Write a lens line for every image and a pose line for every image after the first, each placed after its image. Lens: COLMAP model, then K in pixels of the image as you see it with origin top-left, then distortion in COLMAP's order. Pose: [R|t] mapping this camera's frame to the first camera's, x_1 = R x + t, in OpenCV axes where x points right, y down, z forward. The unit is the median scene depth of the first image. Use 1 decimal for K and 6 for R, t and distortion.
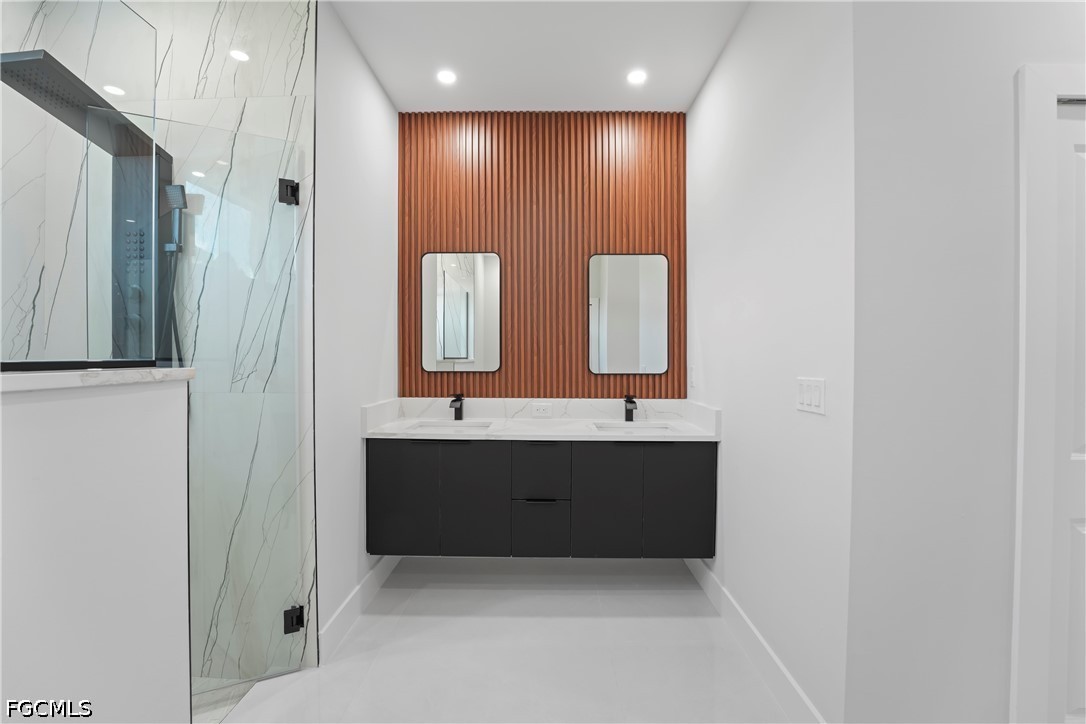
lens RADIAL K [[444.9, 0, 542.5], [0, 444.9, 355.3], [0, 0, 1]] dist [-0.024326, 0.000171]
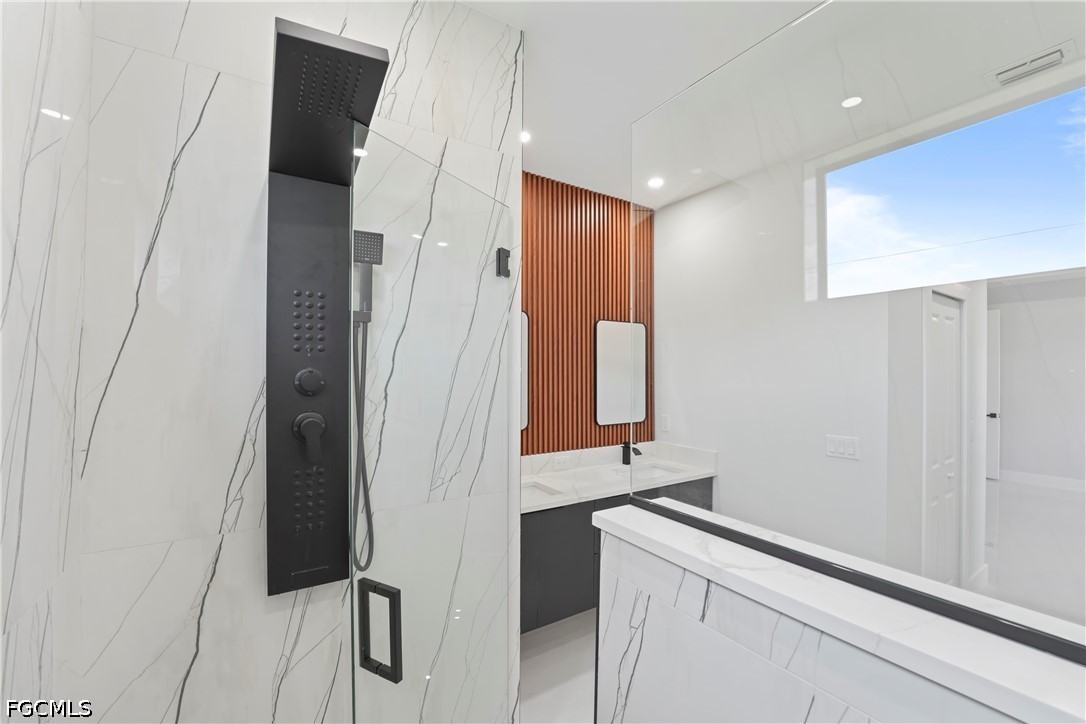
lens RADIAL K [[443.3, 0, 543.0], [0, 443.3, 362.0], [0, 0, 1]] dist [-0.026405, 0.000120]
pose [[0.833295, 0.012381, 0.552690, -0.629387], [-0.003555, 0.999849, -0.017038, -0.100268], [-0.552817, 0.012233, 0.833213, 0.142138]]
